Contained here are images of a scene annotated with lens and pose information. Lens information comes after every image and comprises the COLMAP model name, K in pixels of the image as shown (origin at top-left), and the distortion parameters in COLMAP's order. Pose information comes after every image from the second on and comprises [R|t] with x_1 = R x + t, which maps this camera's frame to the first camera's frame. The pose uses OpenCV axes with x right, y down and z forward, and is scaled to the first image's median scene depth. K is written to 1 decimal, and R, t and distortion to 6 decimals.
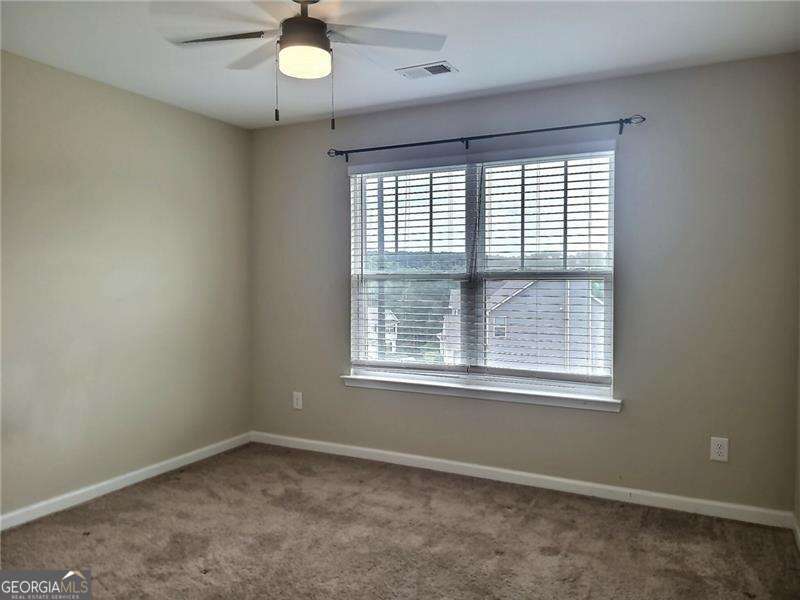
lens RADIAL K [[626.0, 0, 400.0], [0, 626.0, 300.0], [0, 0, 1]] dist [0.112539, -0.002273]
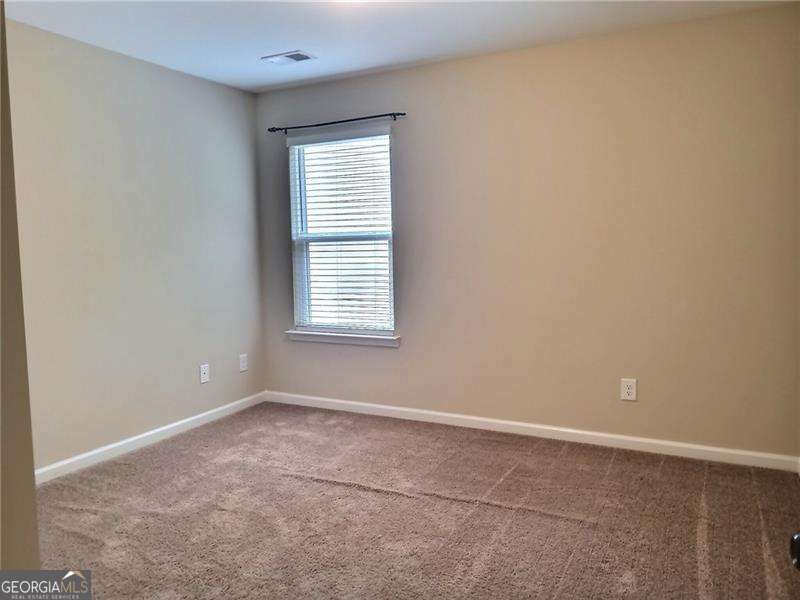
lens RADIAL K [[626.0, 0, 400.0], [0, 626.0, 300.0], [0, 0, 1]] dist [0.112539, -0.002273]
pose [[0.998810, -0.023722, -0.042618, 0.154964], [0.026262, 0.997849, 0.060068, 0.003868], [0.041102, -0.061116, 0.997284, -0.087692]]
